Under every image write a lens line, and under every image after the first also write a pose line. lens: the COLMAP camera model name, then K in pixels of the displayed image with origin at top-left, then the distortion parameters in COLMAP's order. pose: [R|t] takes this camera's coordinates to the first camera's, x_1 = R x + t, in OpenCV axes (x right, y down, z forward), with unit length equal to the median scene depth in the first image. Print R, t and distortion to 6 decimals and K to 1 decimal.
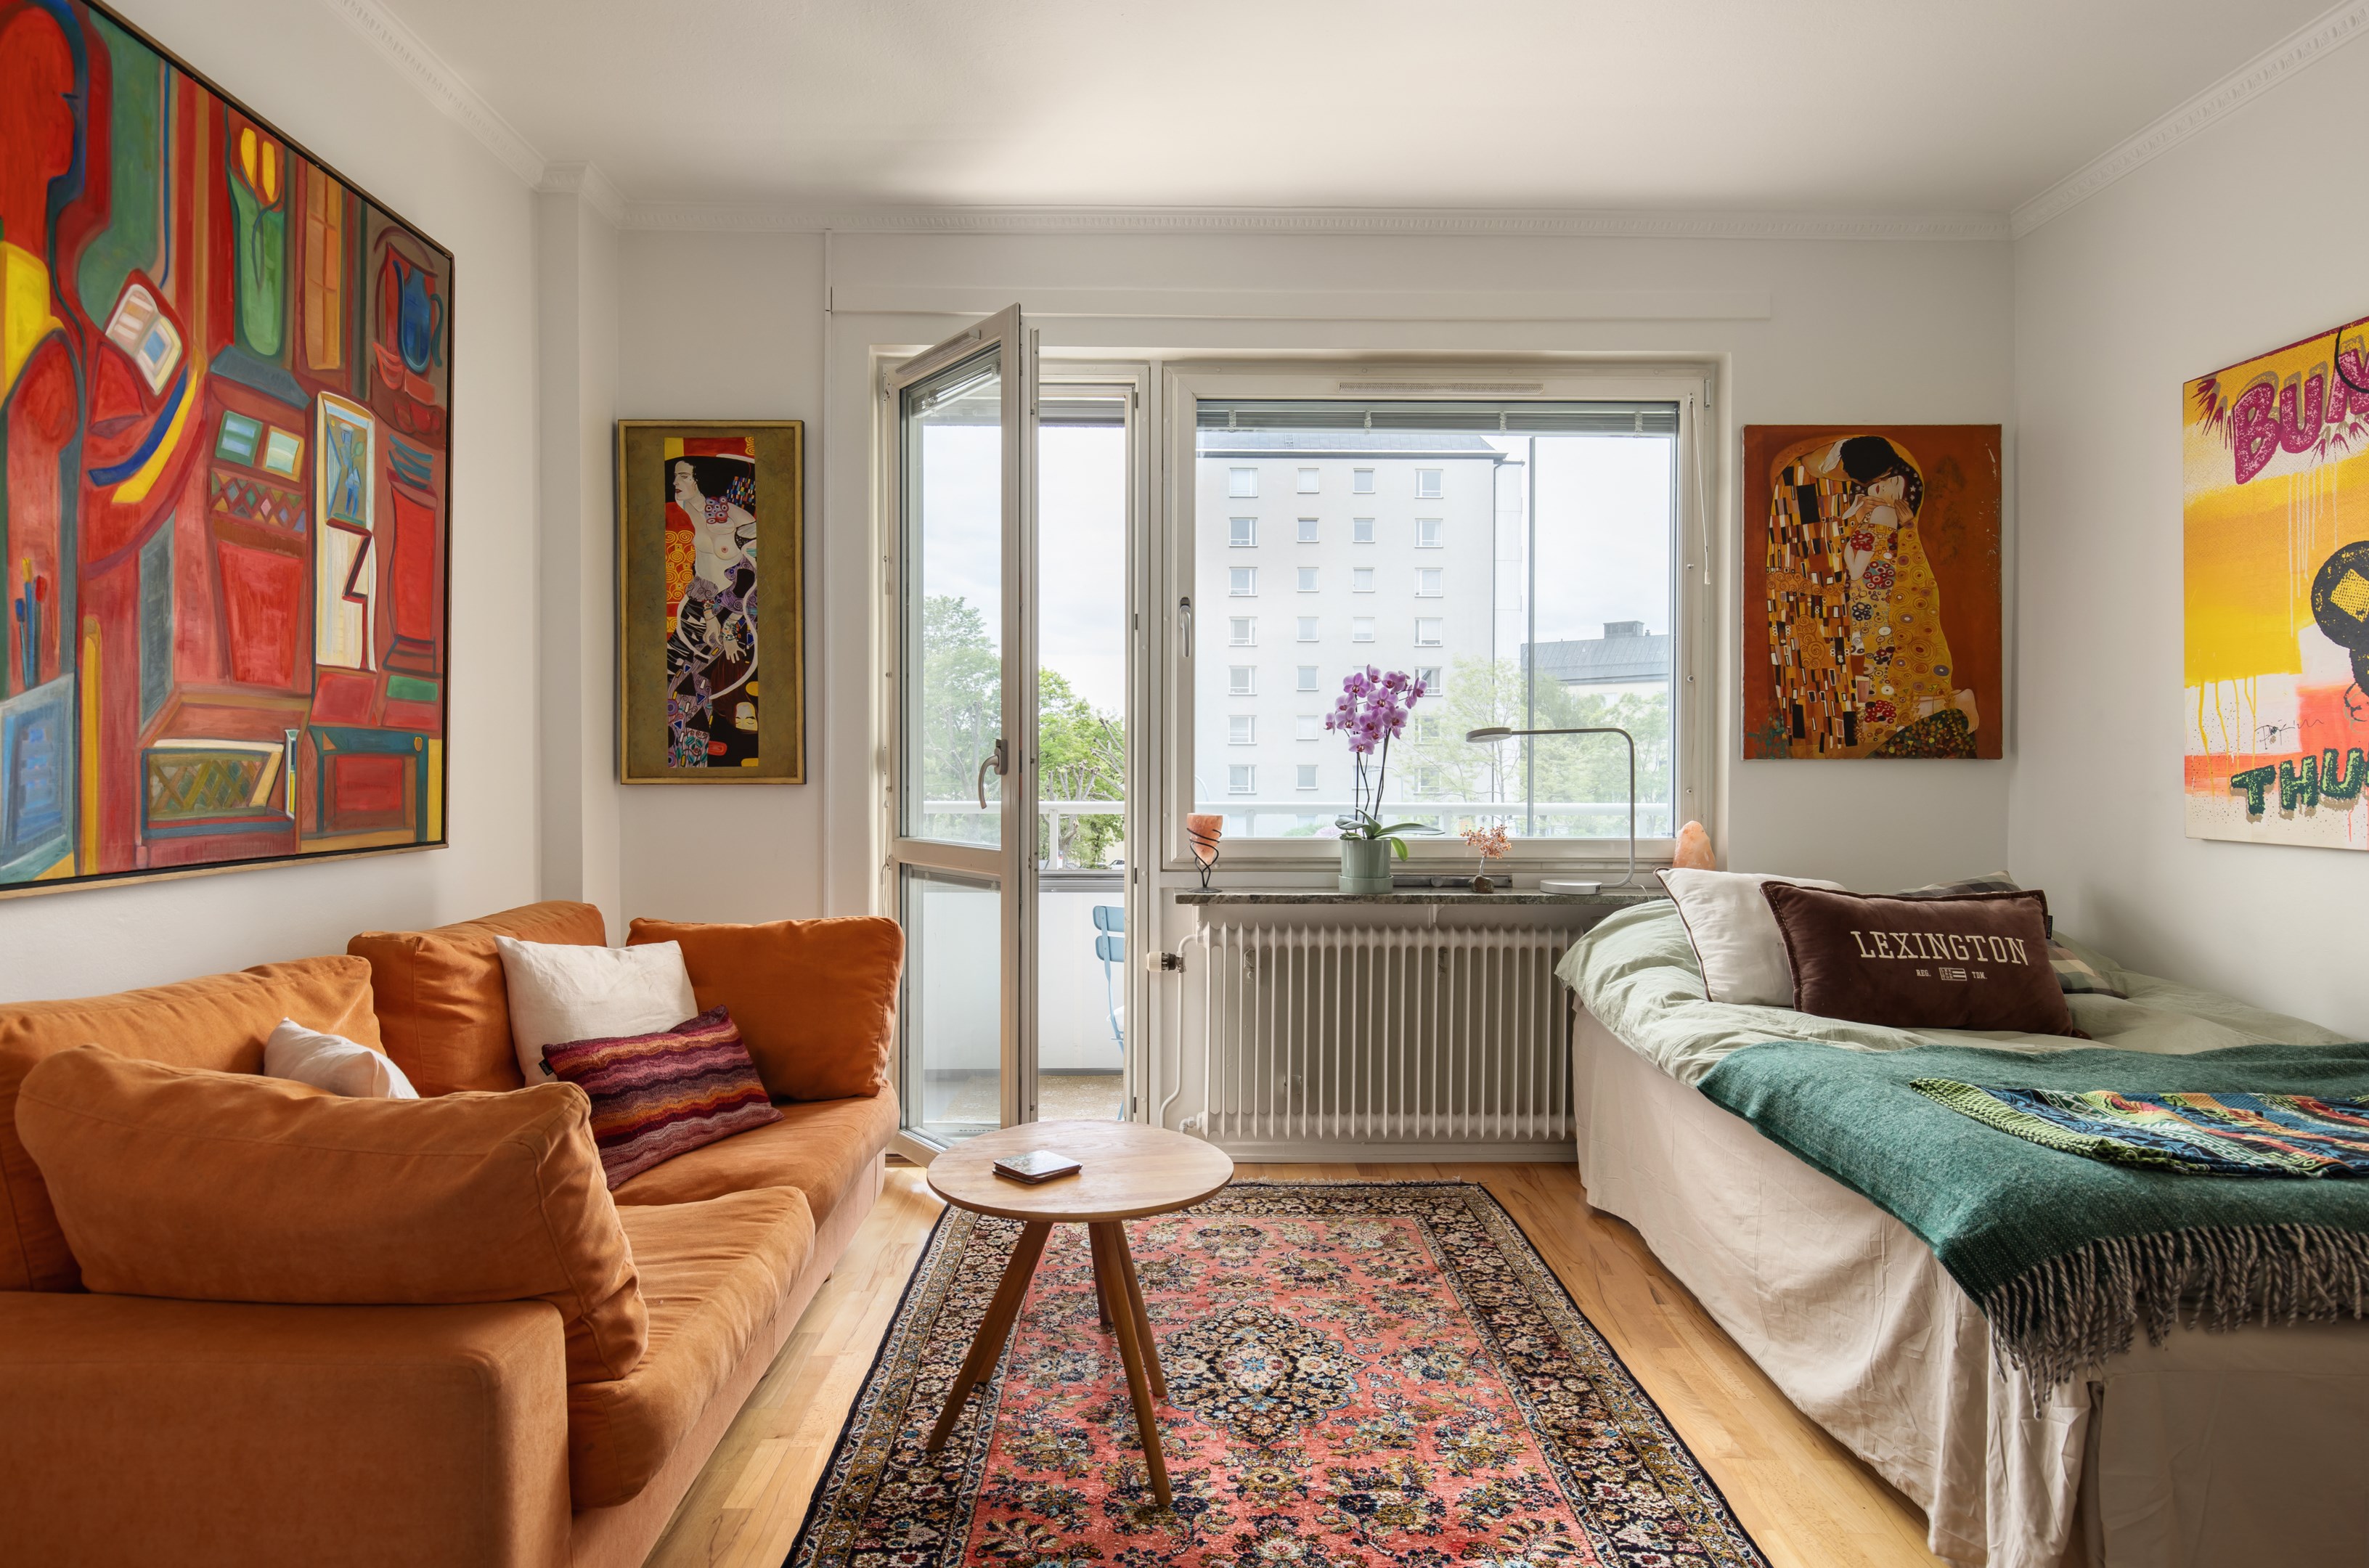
lens RADIAL K [[1333.7, 0, 1174.8], [0, 1333.7, 773.5], [0, 0, 1]] dist [0.005051, 0.001170]
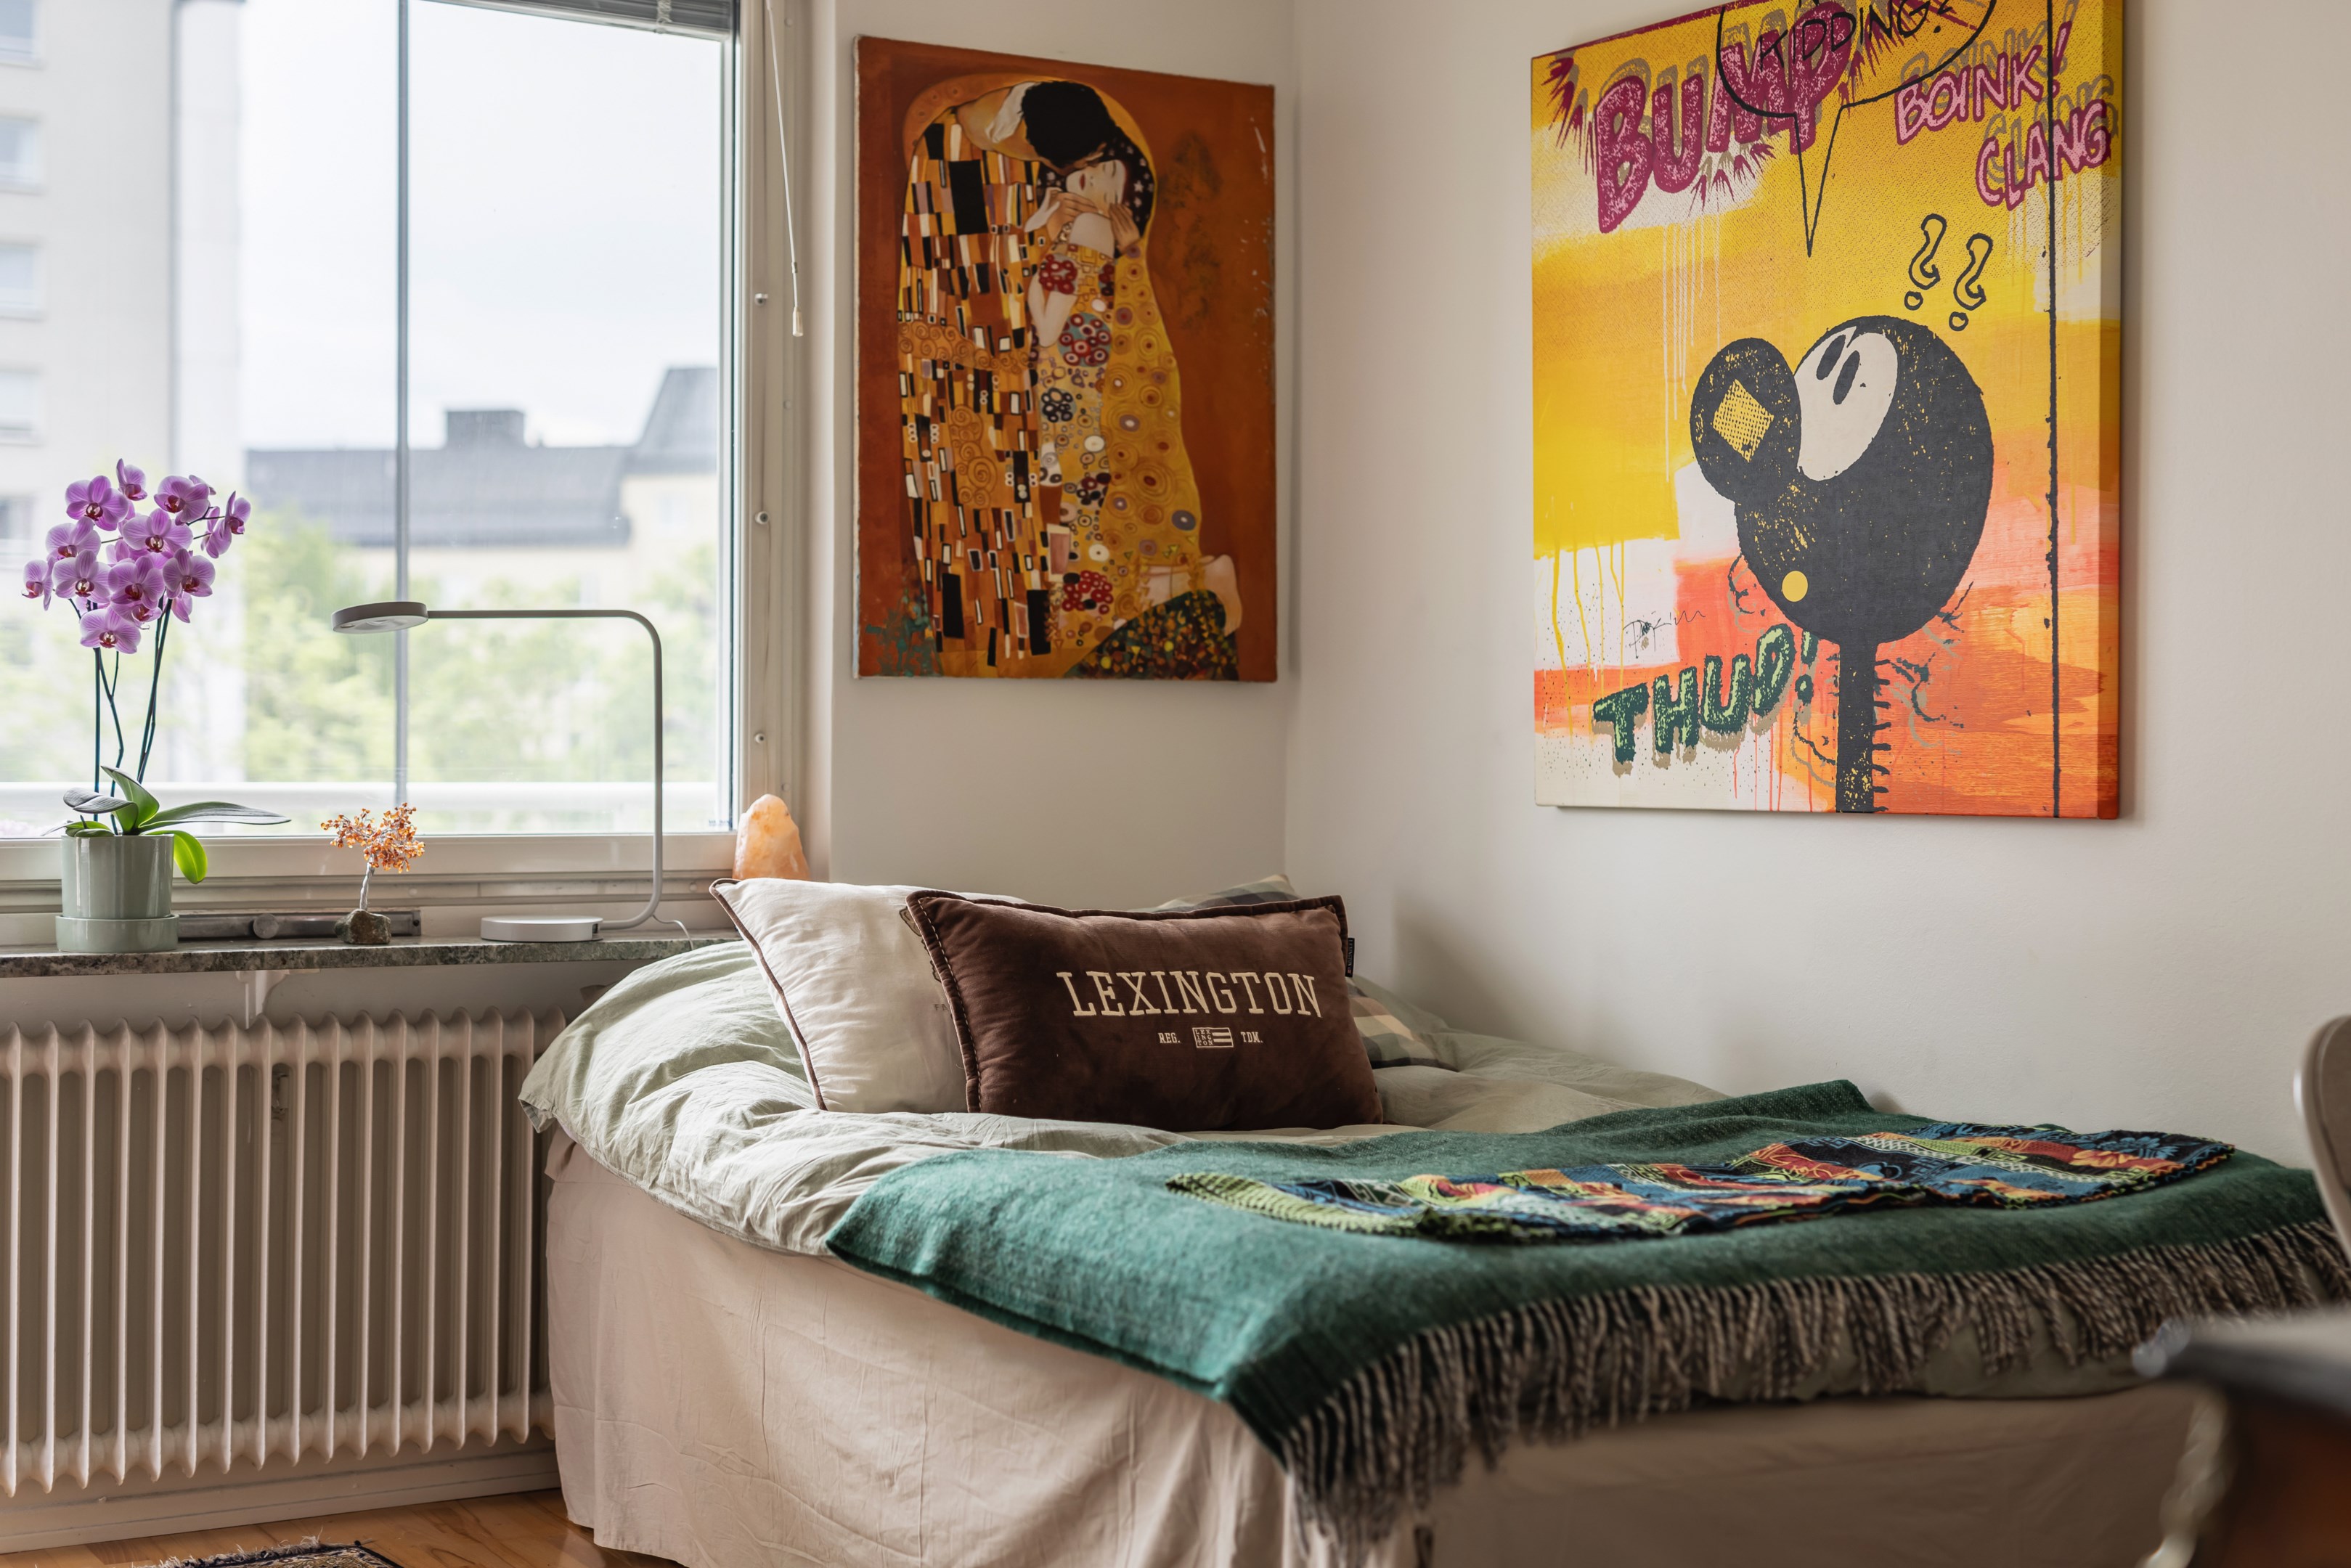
lens RADIAL K [[3314.8, 0, 1175.5], [0, 3314.8, 784.0], [0, 0, 1]] dist [0.003135, 0.022796]
pose [[0.860585, -0.002078, 0.509302, -0.154239], [0.000730, 0.999996, 0.002847, 0.033940], [-0.509306, -0.002078, 0.860583, -0.215354]]
